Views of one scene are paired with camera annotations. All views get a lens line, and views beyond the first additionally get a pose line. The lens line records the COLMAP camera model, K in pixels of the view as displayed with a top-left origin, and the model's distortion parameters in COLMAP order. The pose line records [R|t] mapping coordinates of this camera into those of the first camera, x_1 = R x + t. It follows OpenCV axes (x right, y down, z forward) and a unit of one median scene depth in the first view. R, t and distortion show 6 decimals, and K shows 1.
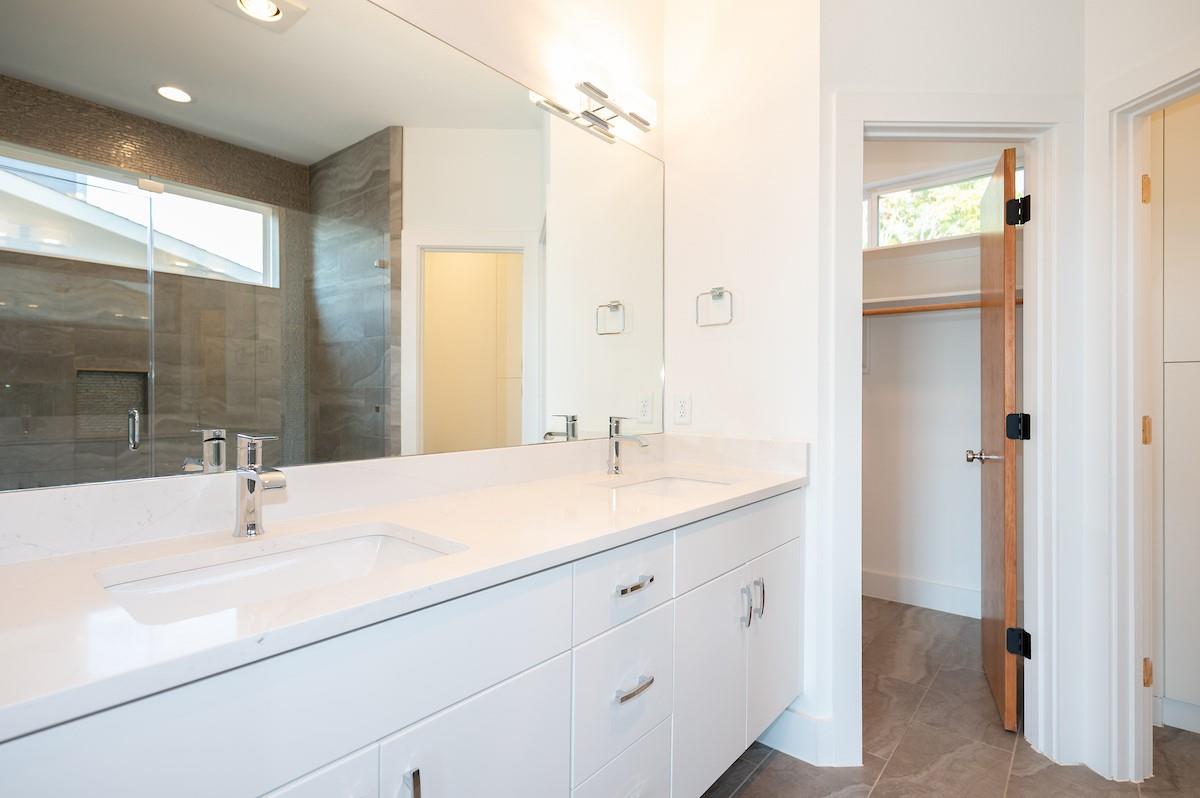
lens RADIAL K [[592.3, 0, 606.4], [0, 592.3, 397.1], [0, 0, 1]] dist [-0.001713, 0.000968]
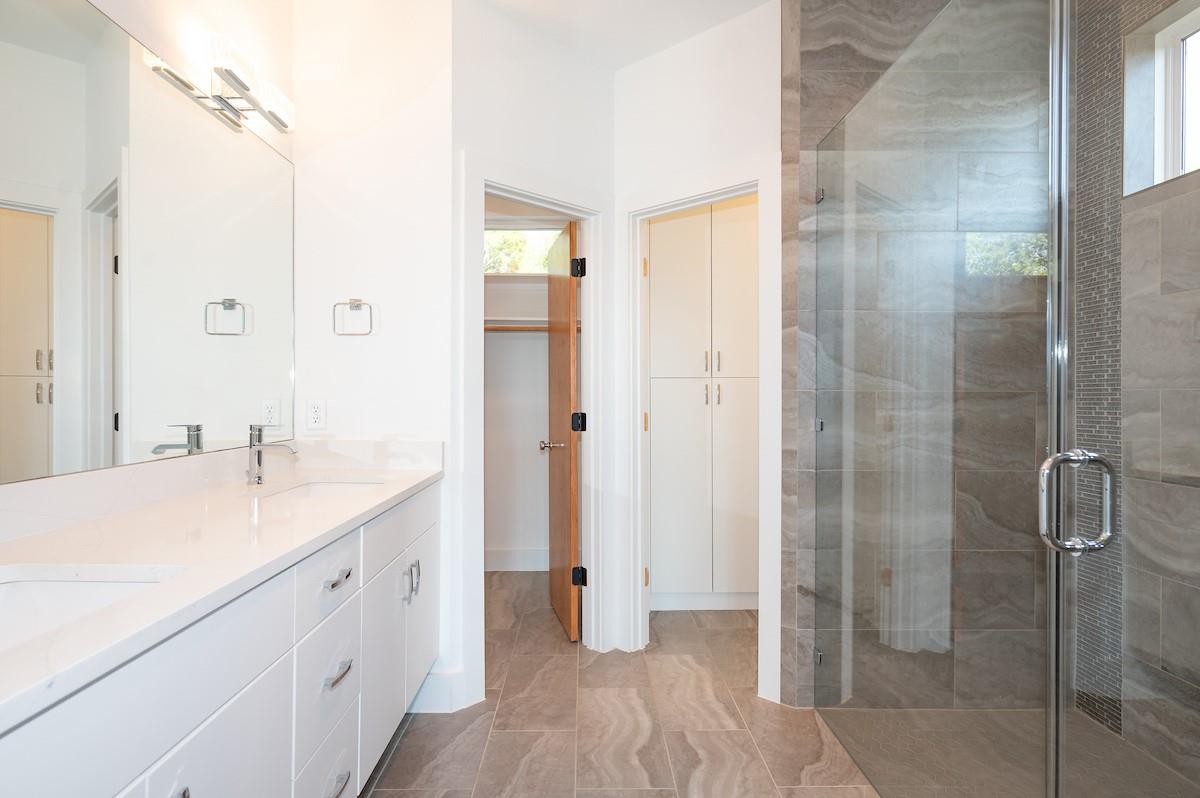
lens RADIAL K [[592.3, 0, 606.4], [0, 592.3, 397.1], [0, 0, 1]] dist [-0.001713, 0.000968]
pose [[0.747256, -0.003252, 0.664528, -0.190324], [0.001741, 0.999994, 0.002936, -0.013087], [-0.664534, -0.001037, 0.747257, -0.090344]]
